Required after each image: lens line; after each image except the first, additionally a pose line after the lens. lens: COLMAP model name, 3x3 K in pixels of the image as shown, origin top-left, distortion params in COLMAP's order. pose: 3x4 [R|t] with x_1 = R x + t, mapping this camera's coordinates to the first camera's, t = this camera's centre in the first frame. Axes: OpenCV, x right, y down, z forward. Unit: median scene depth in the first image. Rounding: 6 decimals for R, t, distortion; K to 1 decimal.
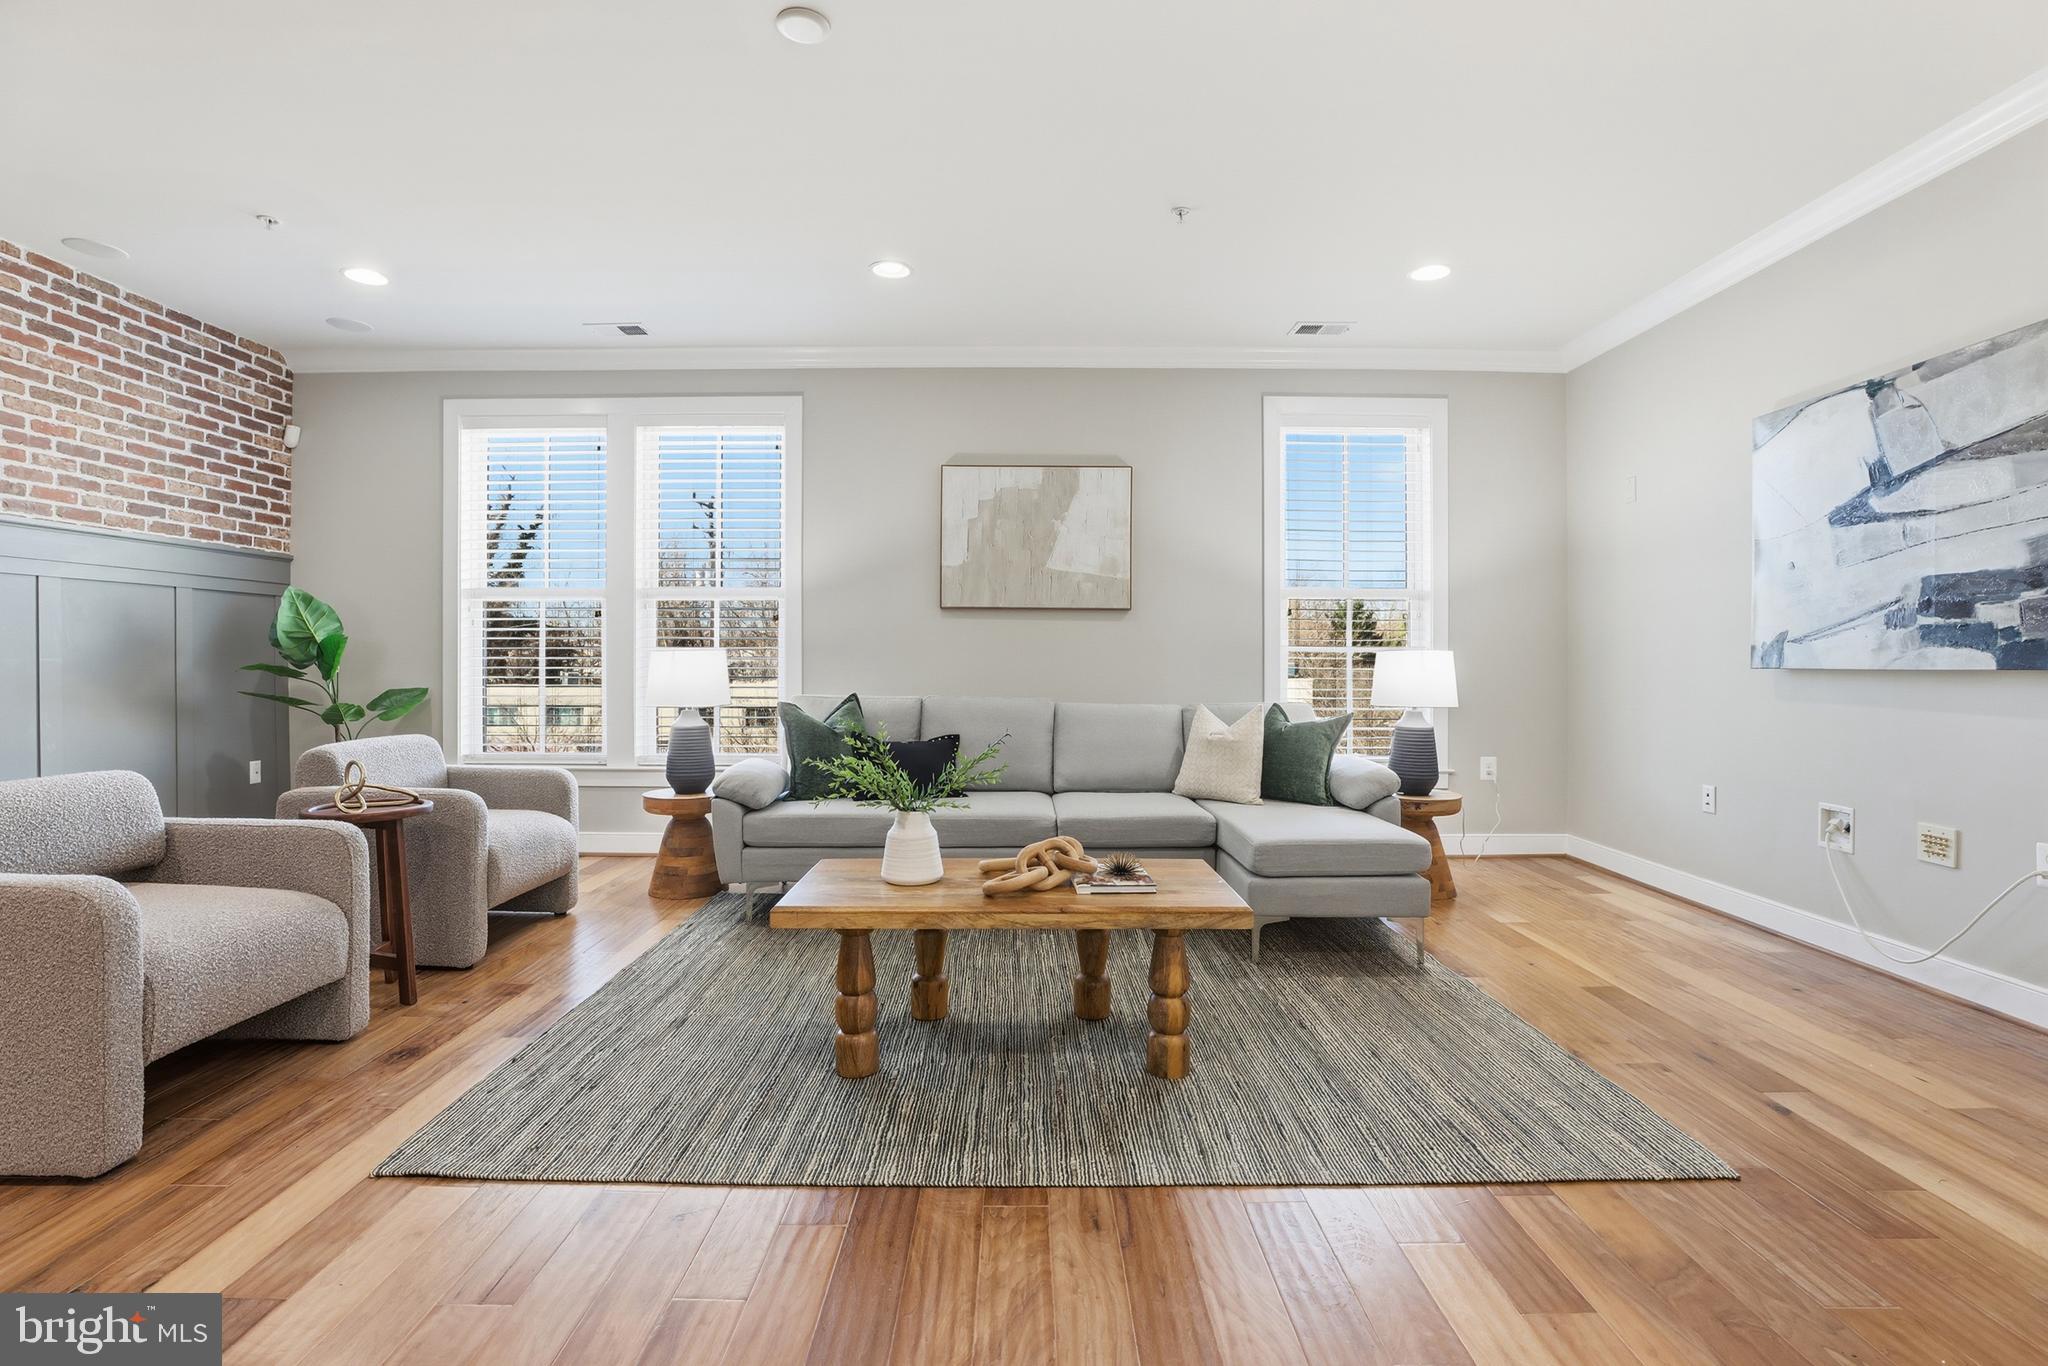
lens RADIAL K [[943.6, 0, 1017.4], [0, 943.6, 664.3], [0, 0, 1]] dist [-0.043265, 0.012664]
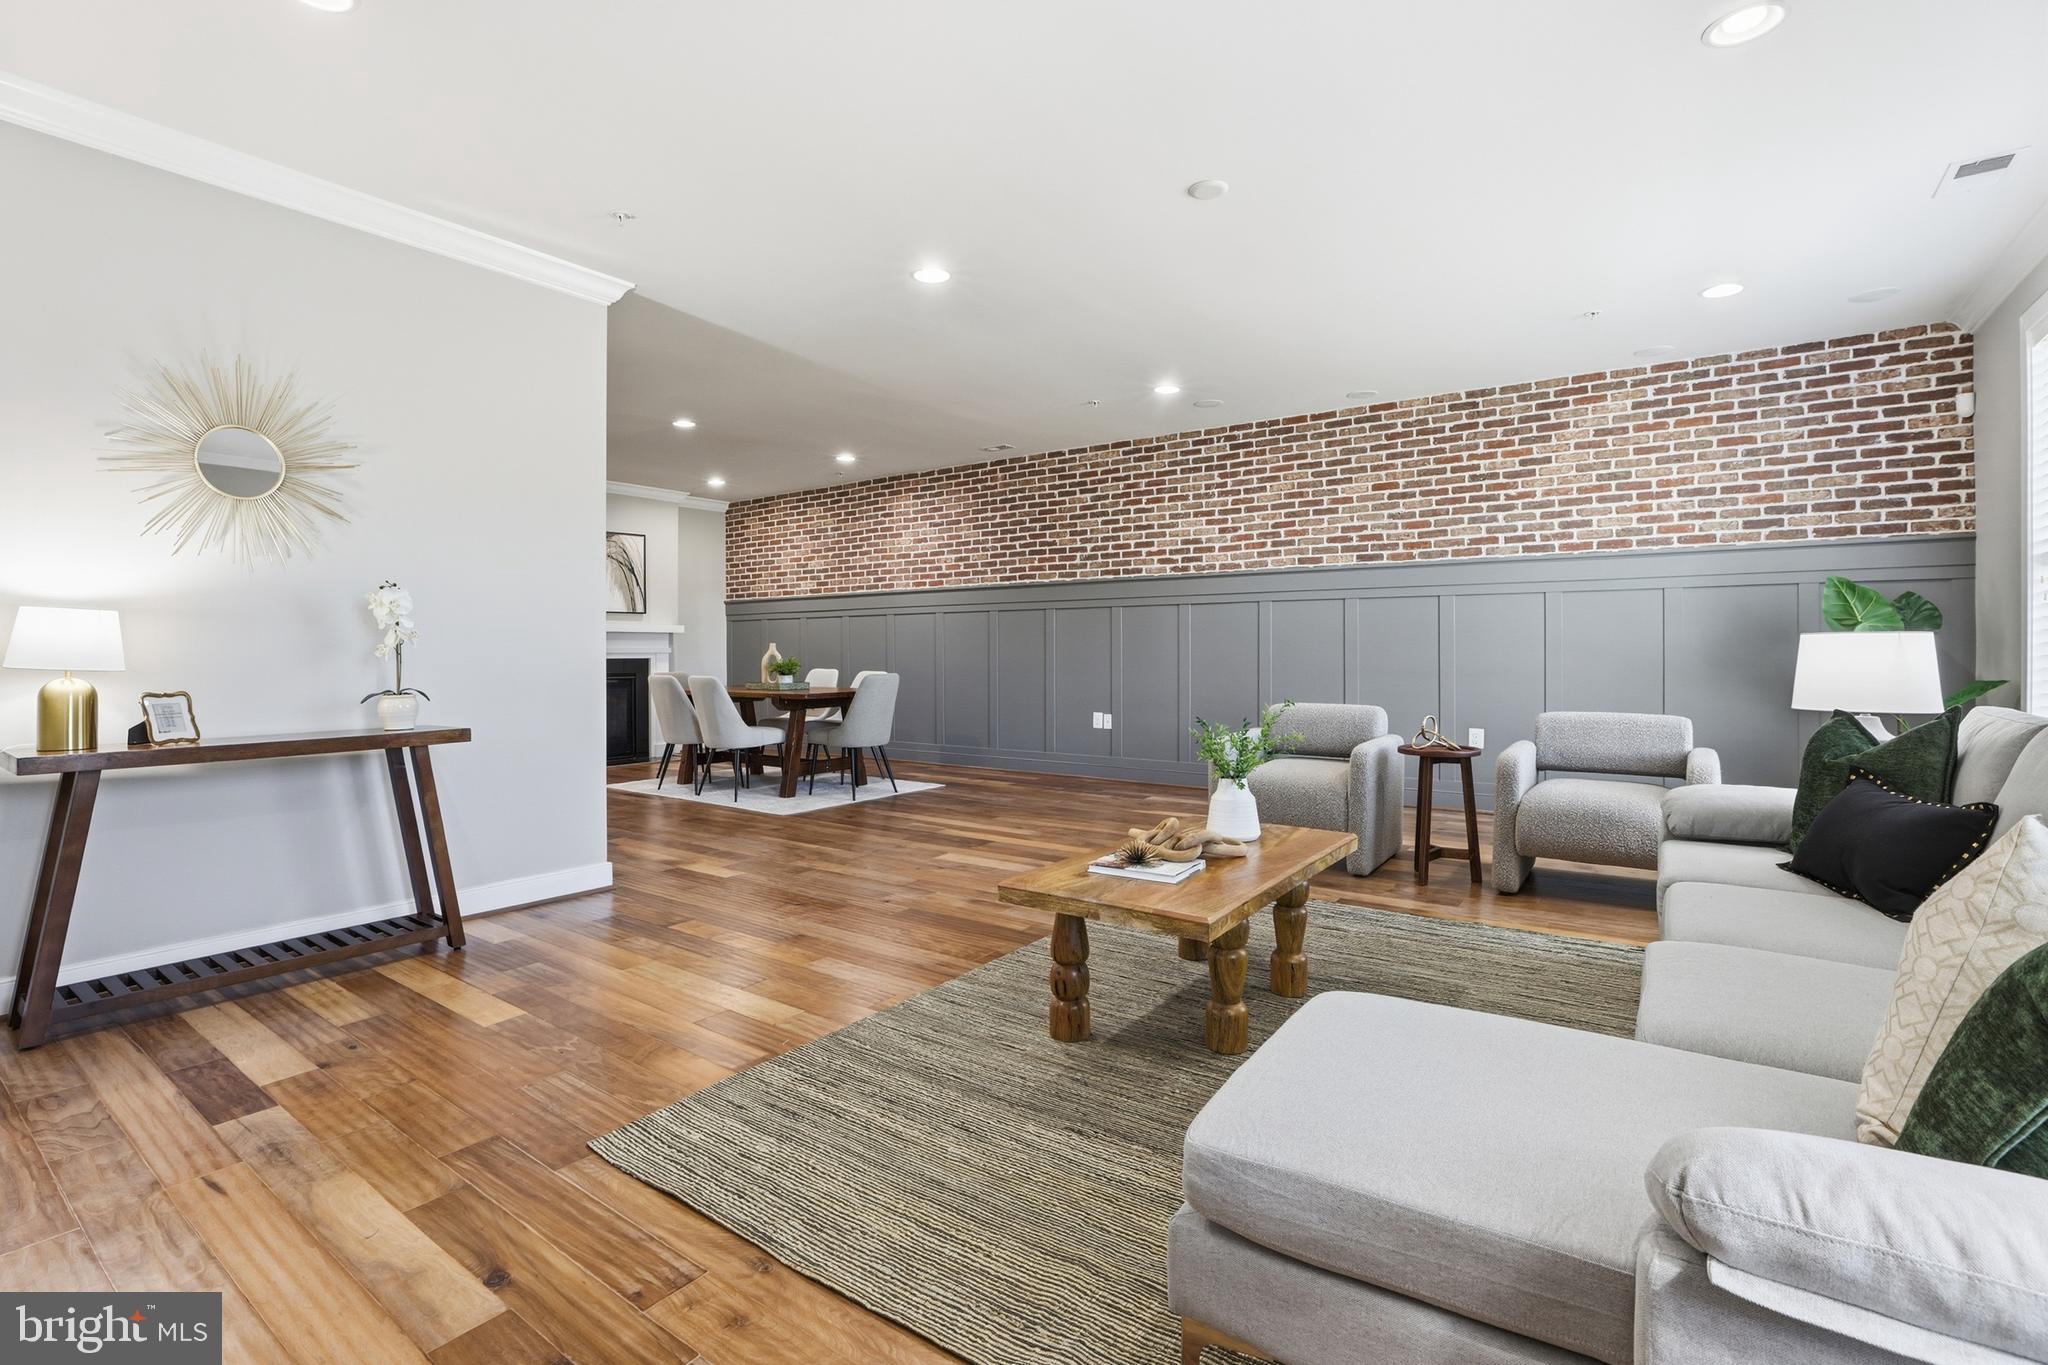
lens RADIAL K [[943.6, 0, 1017.7], [0, 943.6, 652.6], [0, 0, 1]] dist [-0.043265, 0.012664]
pose [[-0.585791, 0.004624, -0.810449, 0.590760], [-0.000279, 0.999983, 0.005907, -0.004137], [0.810462, 0.003687, -0.585779, 0.878902]]
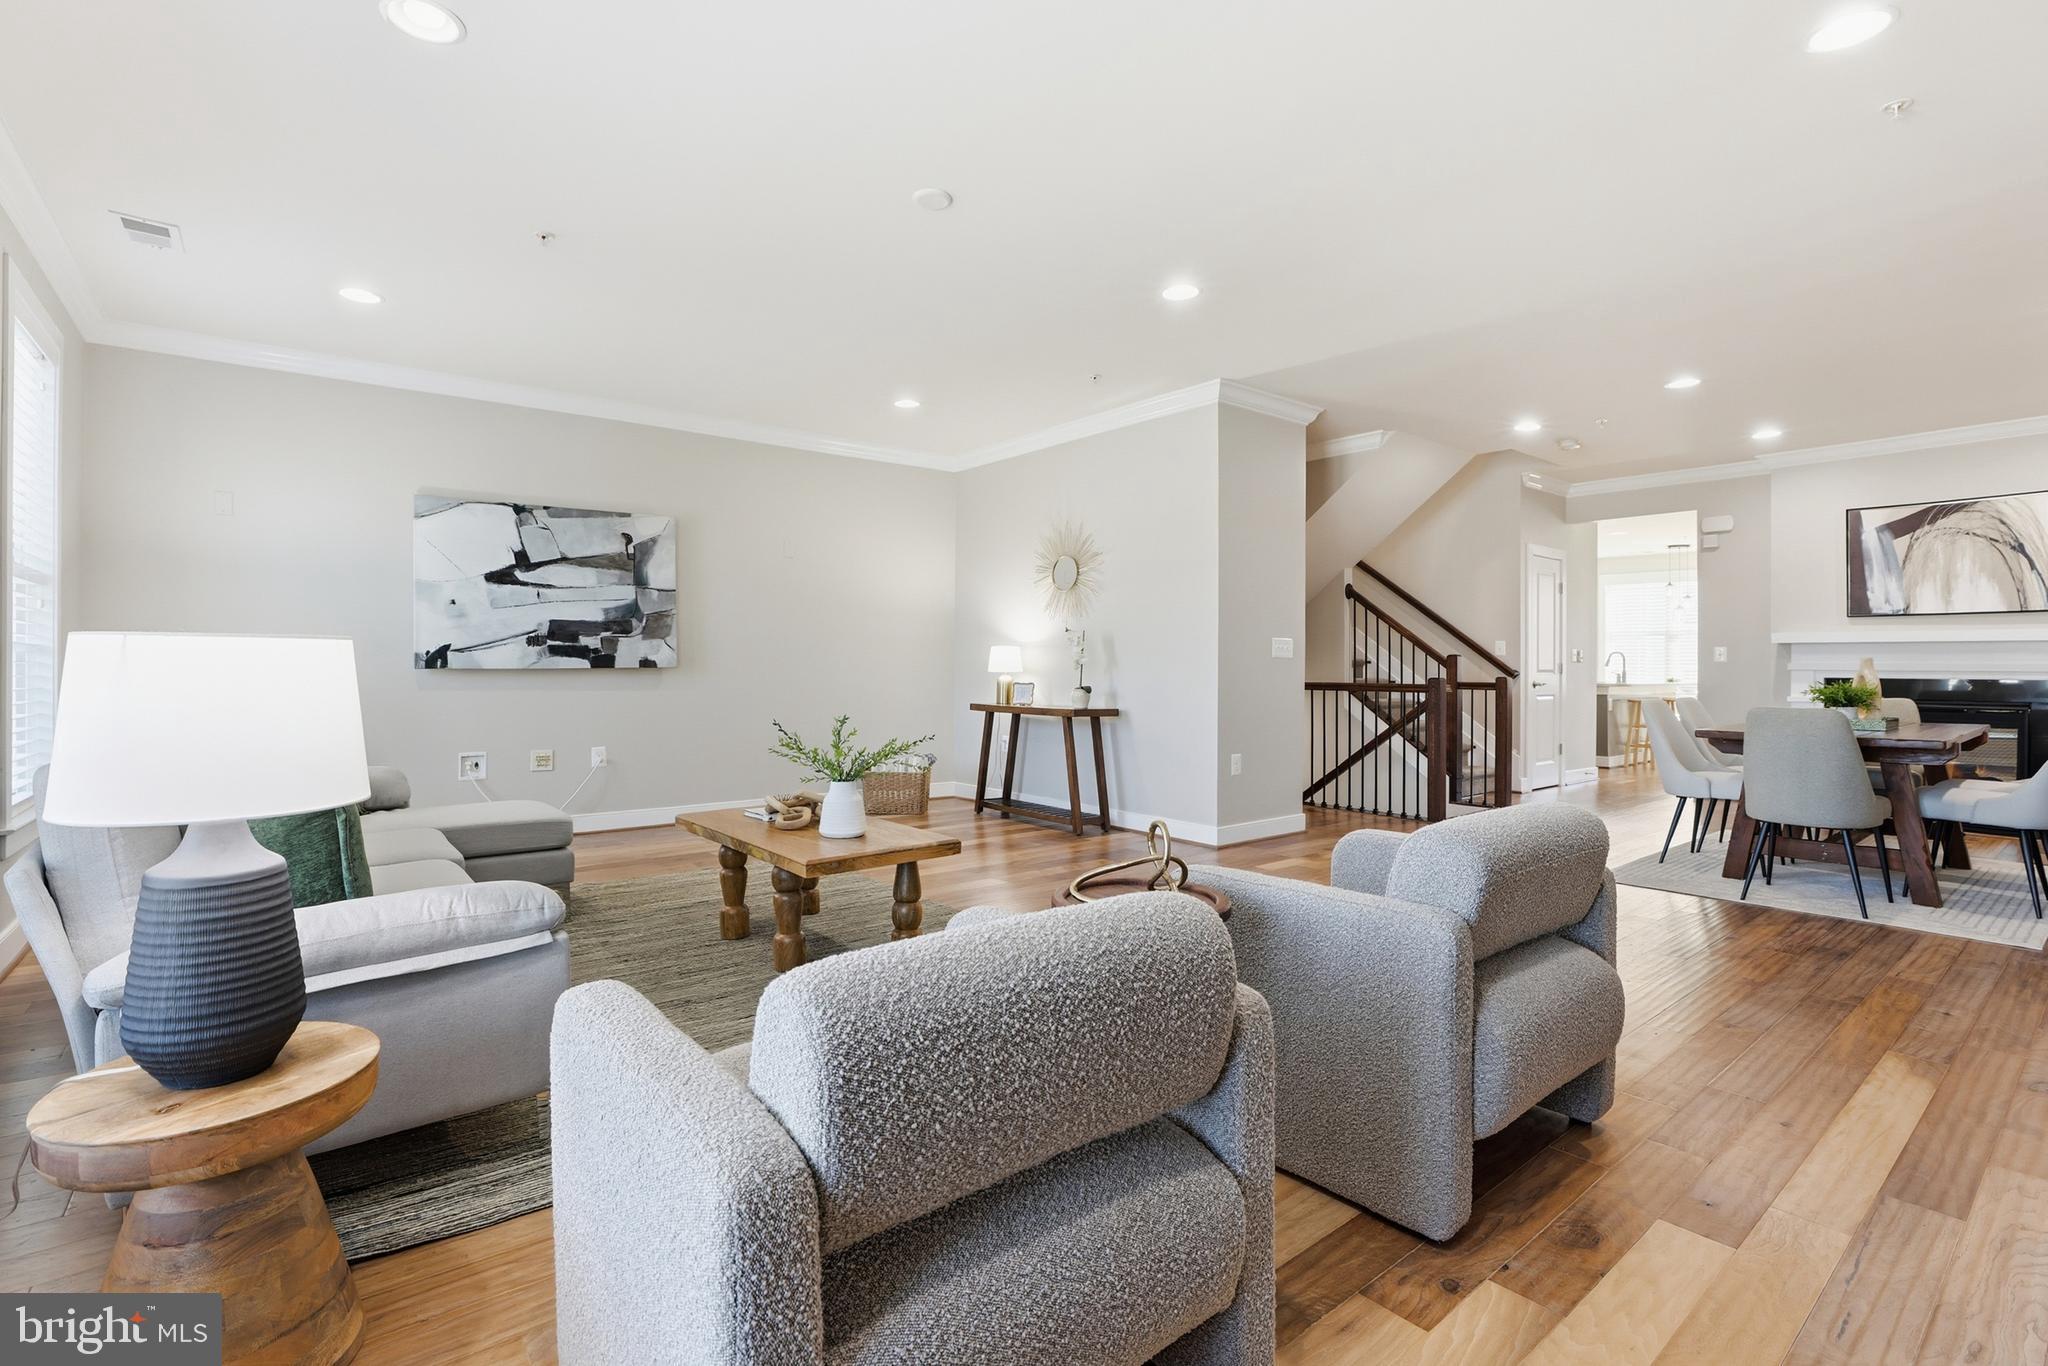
lens RADIAL K [[943.6, 0, 1019.0], [0, 943.6, 661.1], [0, 0, 1]] dist [-0.043265, 0.012664]
pose [[-0.624781, 0.000143, 0.780800, -0.760598], [-0.000070, 1.000000, -0.000240, -0.005918], [-0.780800, -0.000205, -0.624781, 0.970294]]
